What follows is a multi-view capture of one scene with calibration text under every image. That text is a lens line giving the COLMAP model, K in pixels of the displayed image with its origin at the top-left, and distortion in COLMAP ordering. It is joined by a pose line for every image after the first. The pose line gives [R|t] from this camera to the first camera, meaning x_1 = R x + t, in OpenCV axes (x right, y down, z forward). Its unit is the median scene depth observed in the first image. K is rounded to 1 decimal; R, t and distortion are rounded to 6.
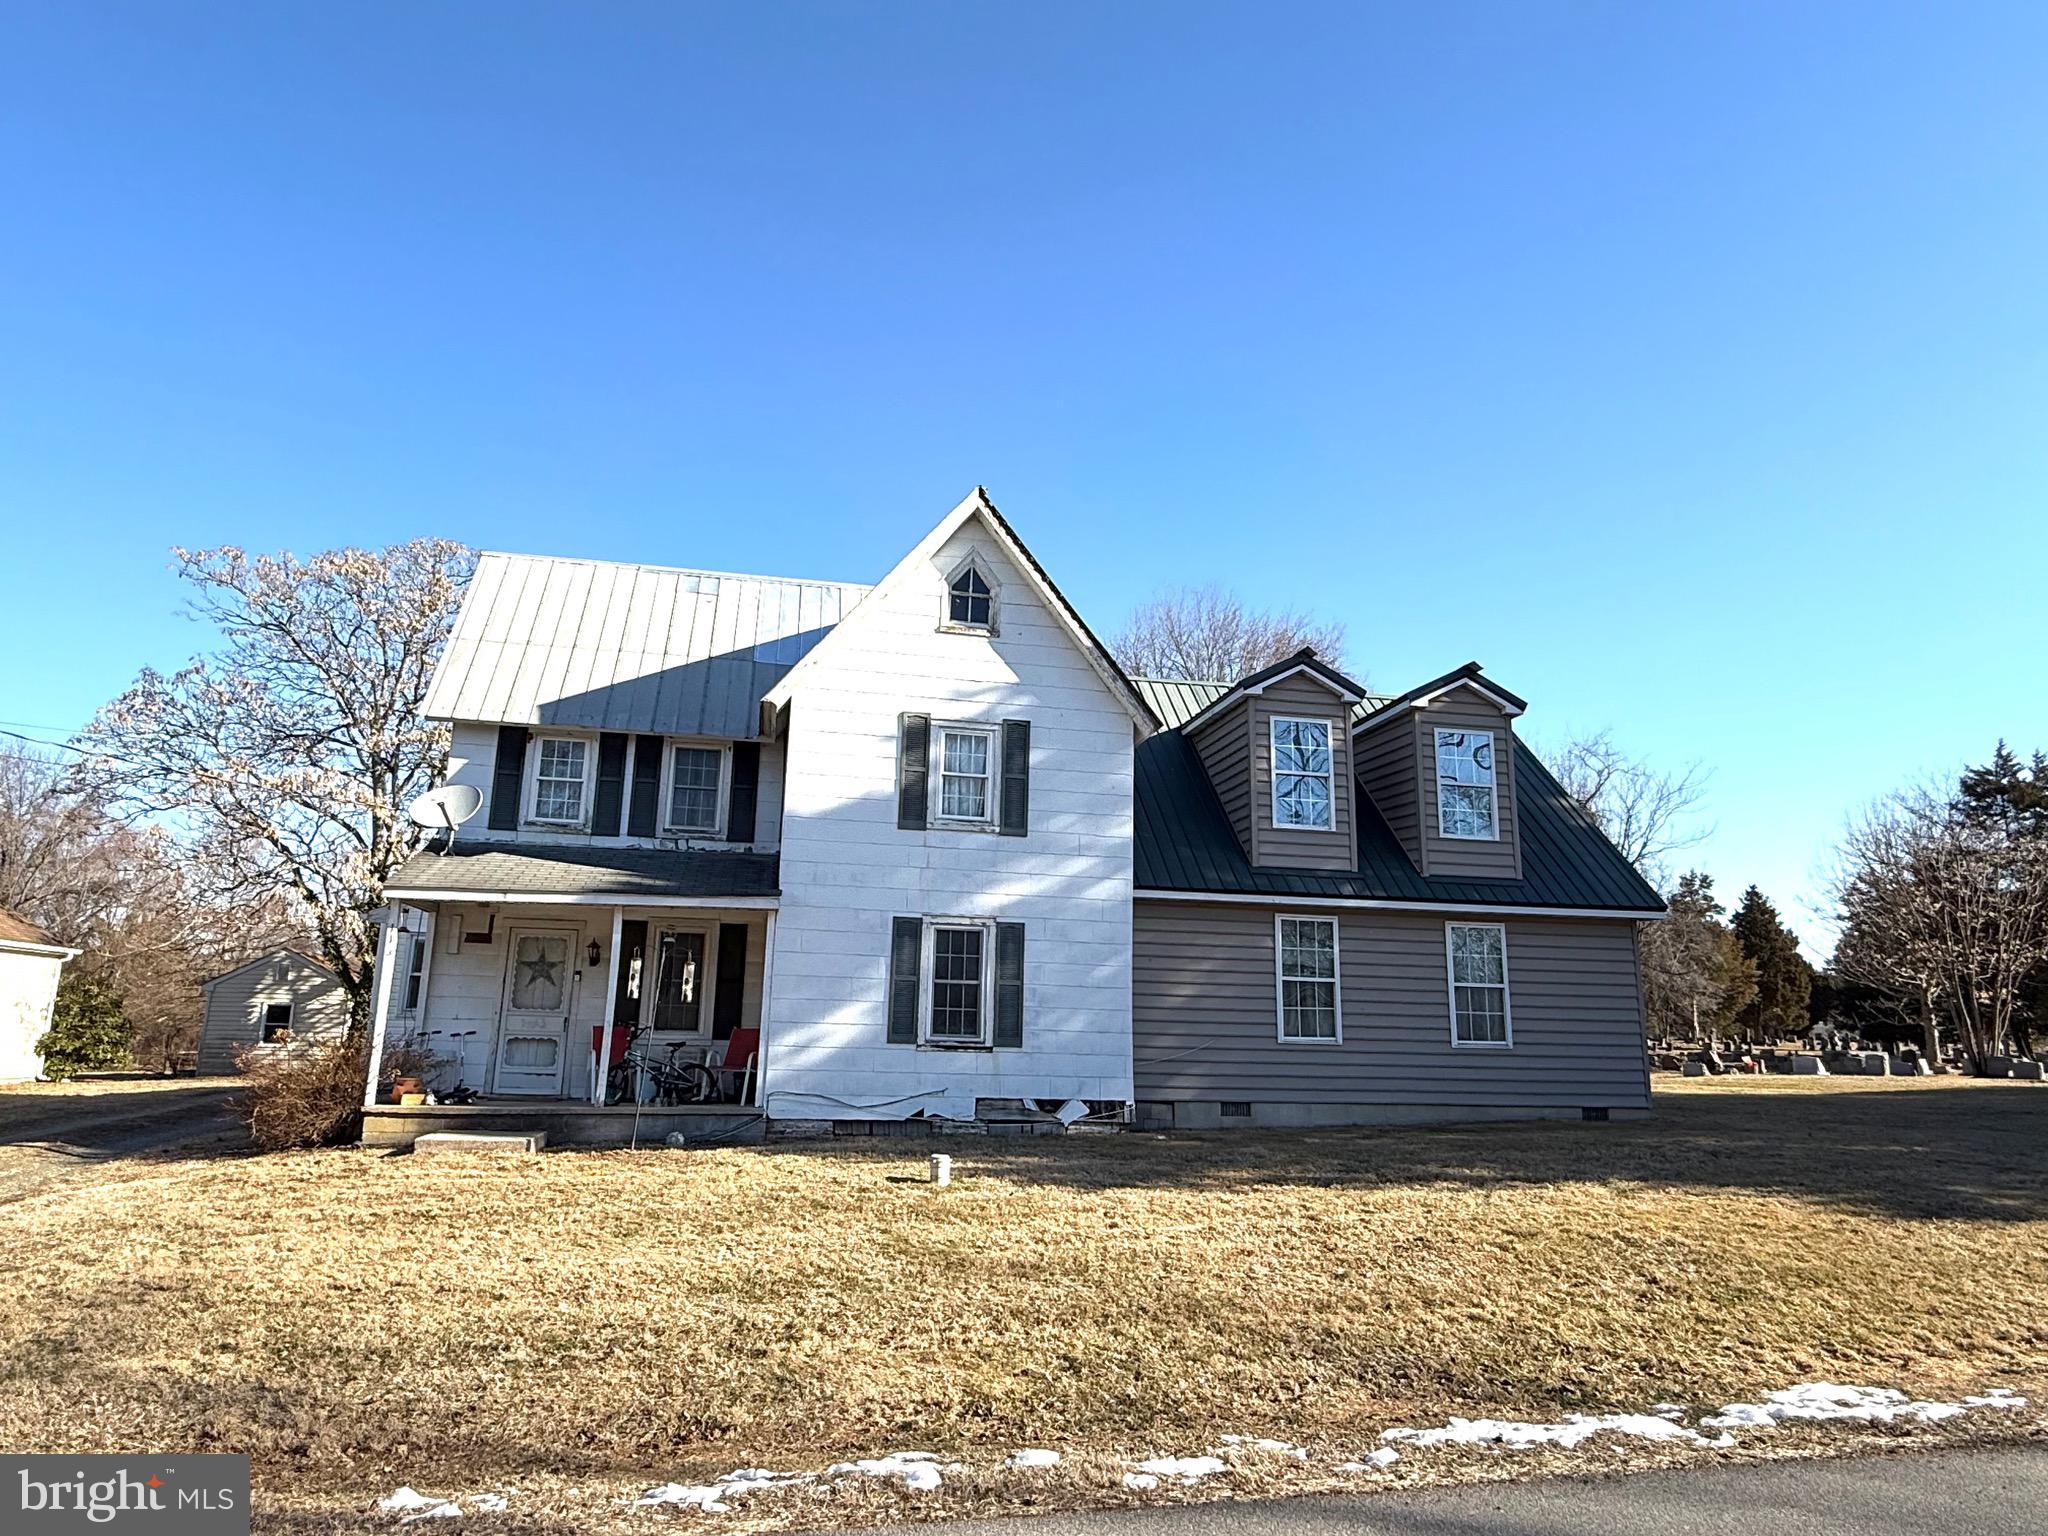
lens RADIAL K [[1261.3, 0, 1019.0], [0, 1261.3, 757.0], [0, 0, 1]] dist [0.001003, -0.001518]
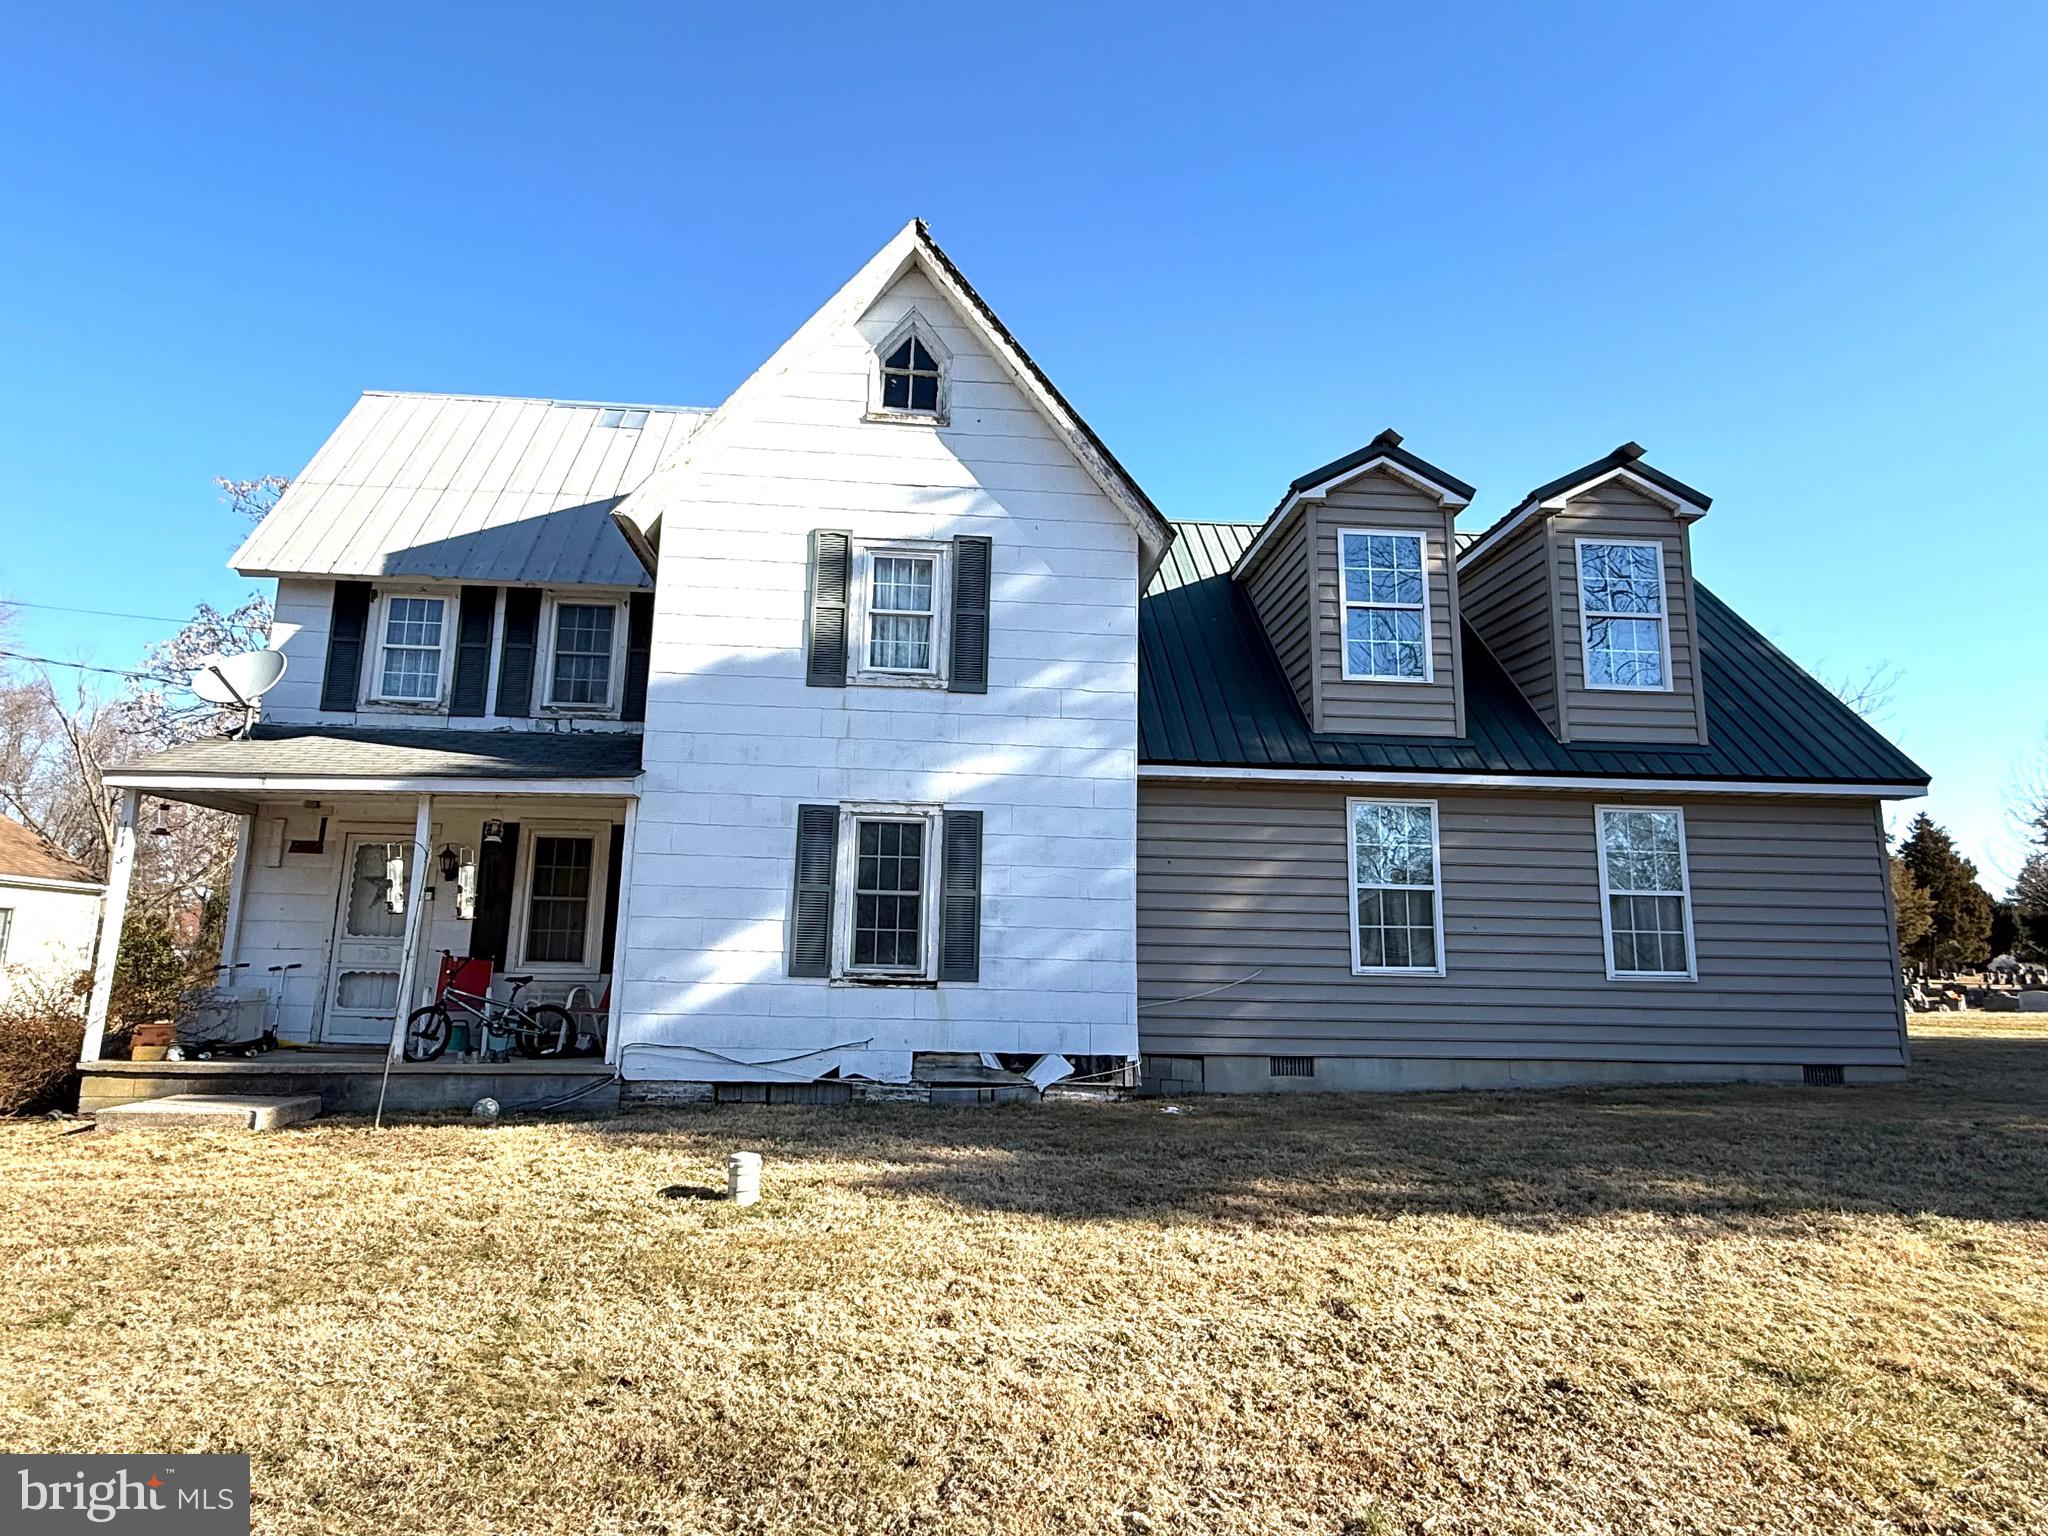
lens RADIAL K [[1170.1, 0, 1023.9], [0, 1170.1, 766.9], [0, 0, 1]] dist [0.000528, 0.001495]
pose [[0.992299, -0.025563, -0.121202, 0.104167], [0.030754, 0.998679, 0.041153, 0.075462], [0.119990, -0.044564, 0.991774, 0.323303]]
